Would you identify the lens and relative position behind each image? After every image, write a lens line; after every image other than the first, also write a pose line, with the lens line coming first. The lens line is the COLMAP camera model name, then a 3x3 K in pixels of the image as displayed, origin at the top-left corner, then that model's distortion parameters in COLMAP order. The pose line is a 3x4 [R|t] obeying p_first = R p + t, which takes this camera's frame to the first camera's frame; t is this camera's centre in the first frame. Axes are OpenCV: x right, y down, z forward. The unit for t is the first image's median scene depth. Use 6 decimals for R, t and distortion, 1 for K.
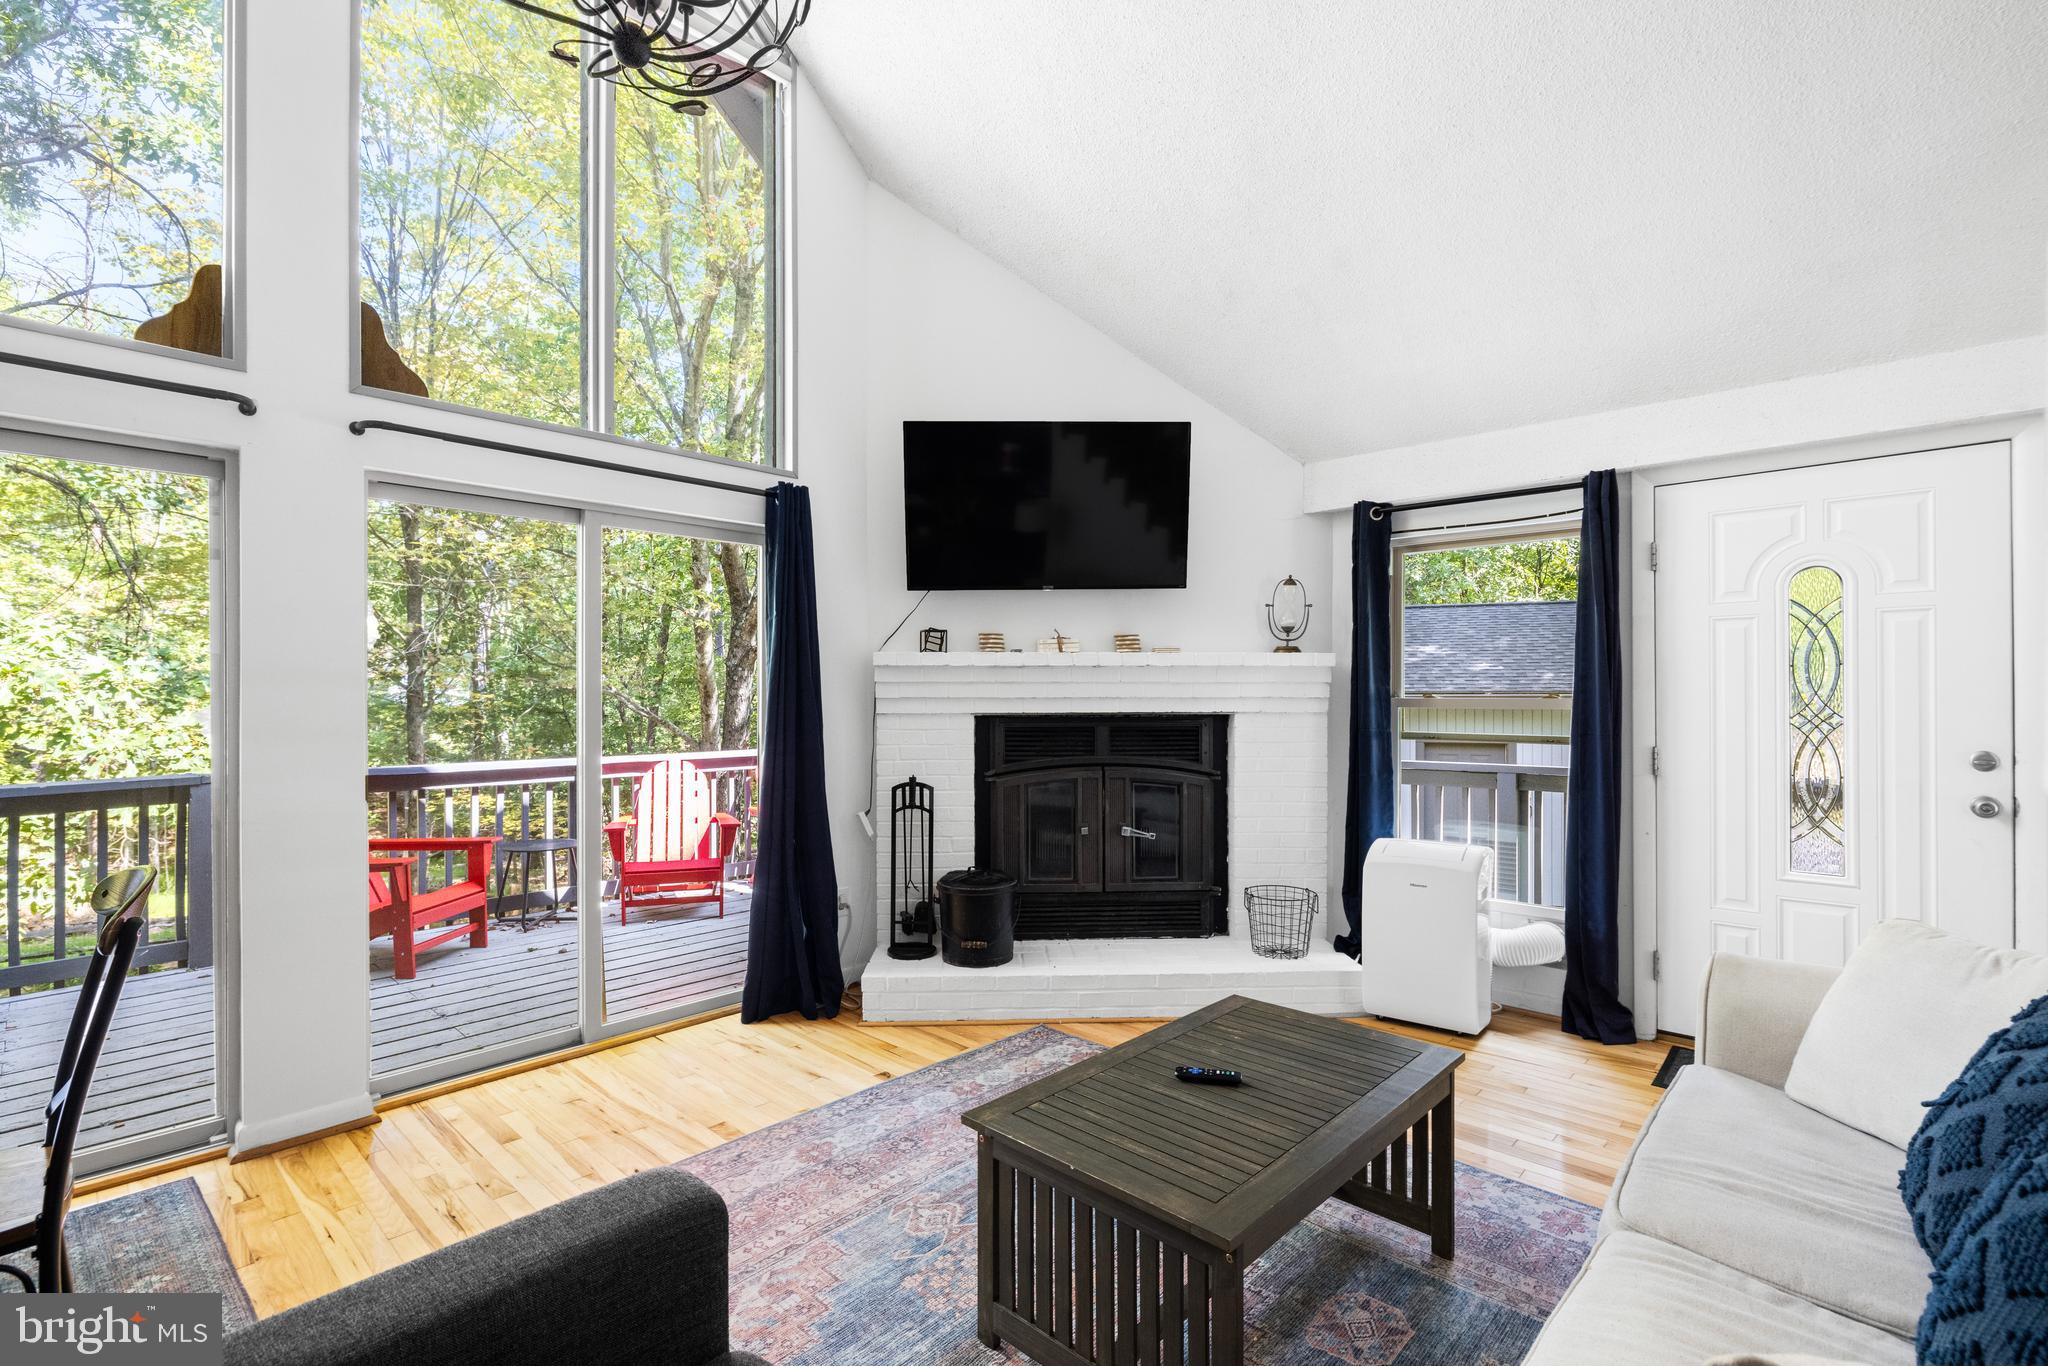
lens RADIAL K [[948.0, 0, 1020.0], [0, 948.0, 689.2], [0, 0, 1]] dist [-0.003239, 0.000030]
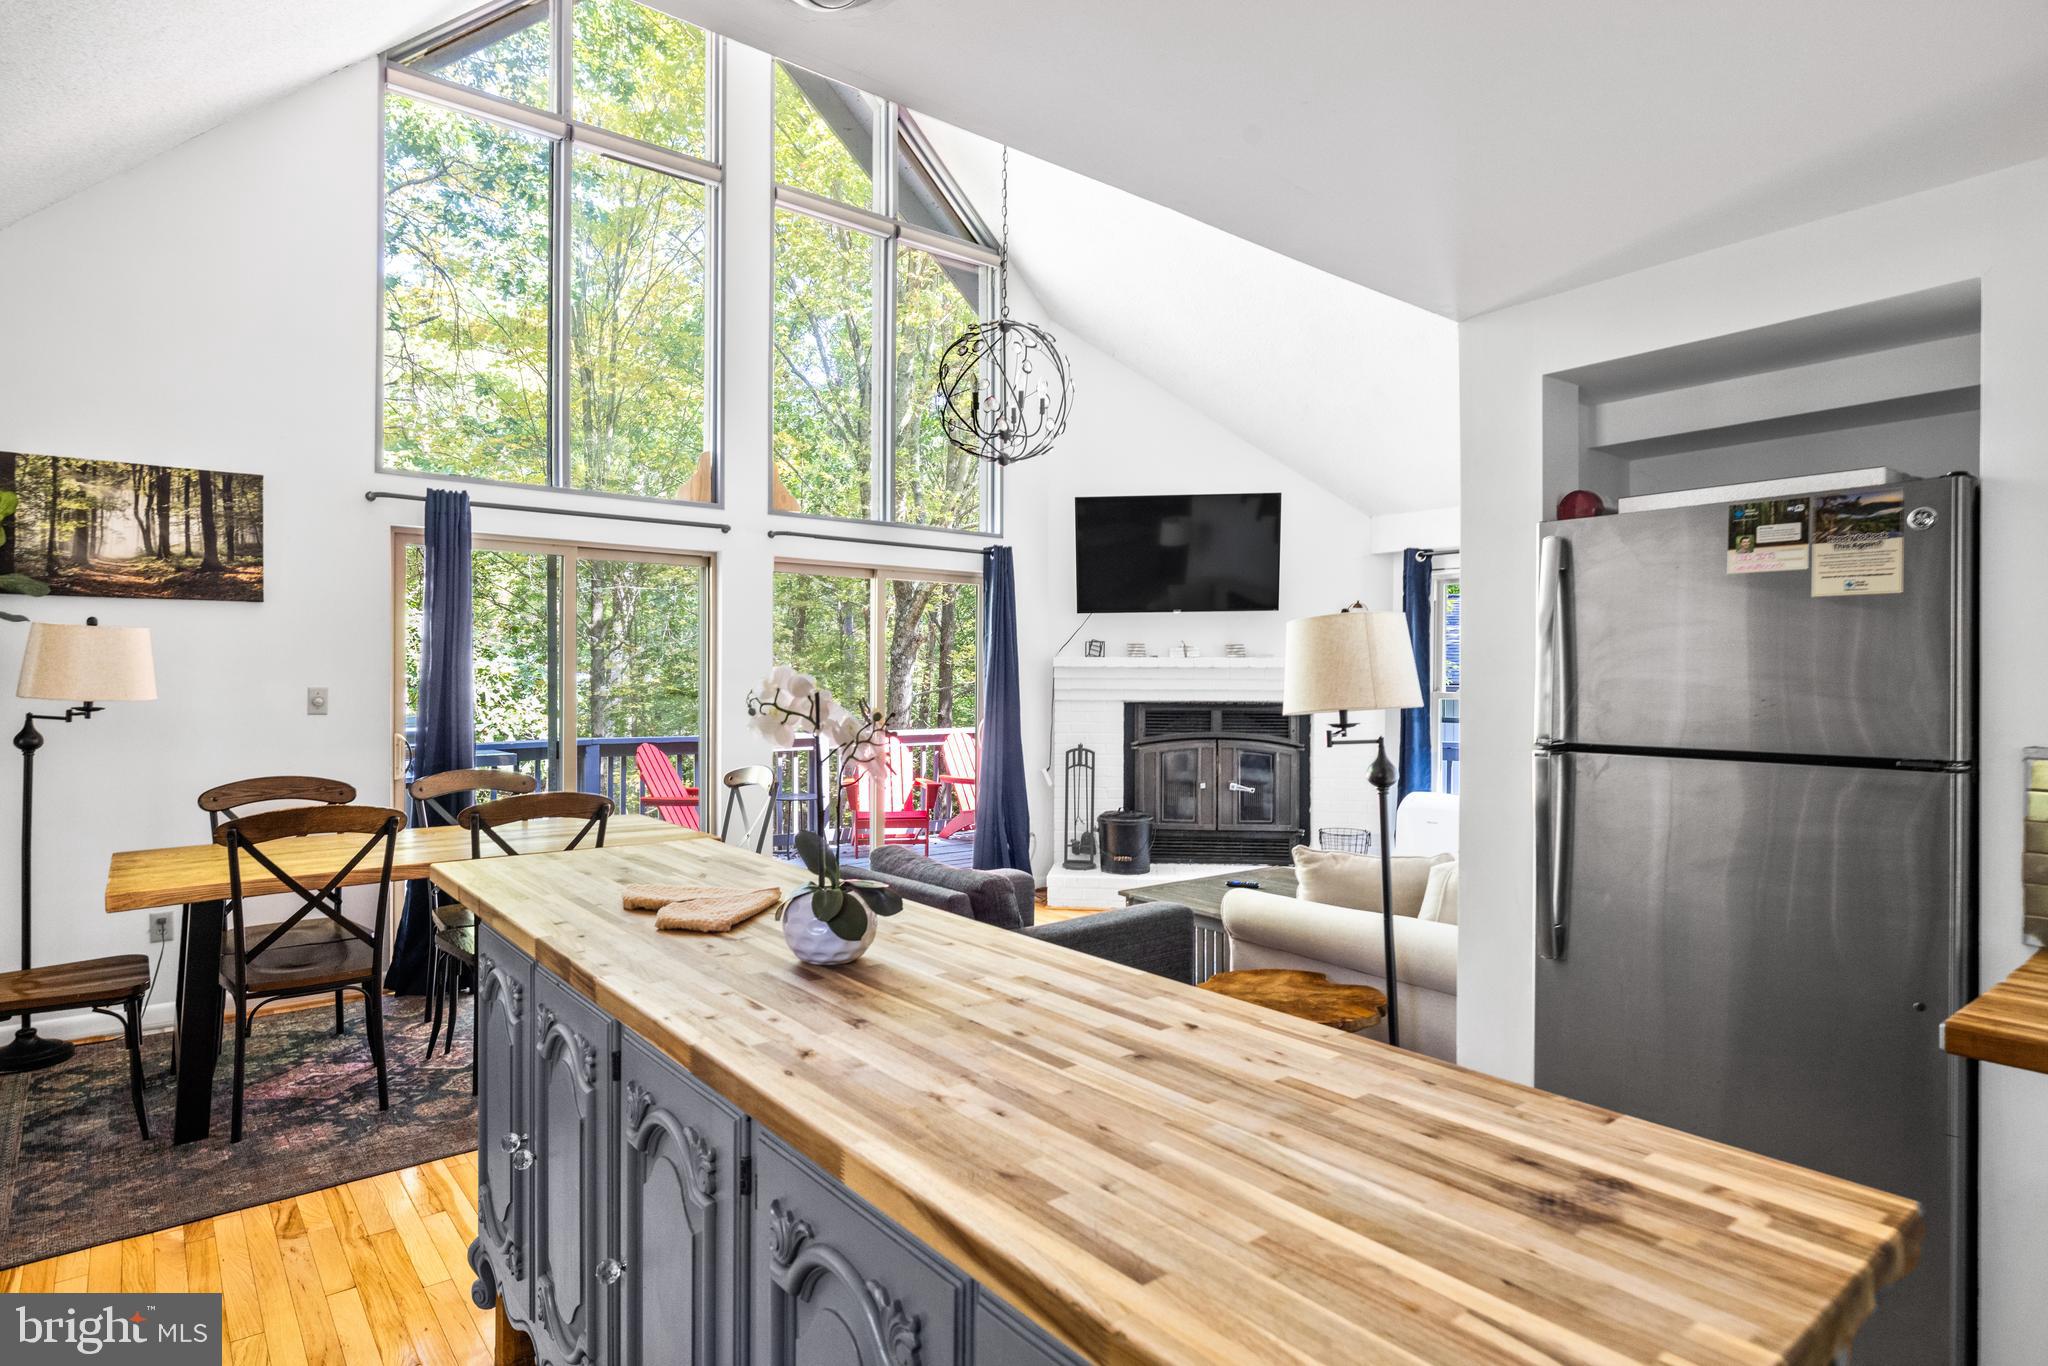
lens RADIAL K [[1105.1, 0, 1031.1], [0, 1105.1, 684.1], [0, 0, 1]] dist [-0.000087, -0.000053]
pose [[0.991655, 0.006081, -0.128777, 0.026653], [-0.004721, 0.999930, 0.010859, -0.016303], [0.128834, -0.010160, 0.991614, -0.643308]]
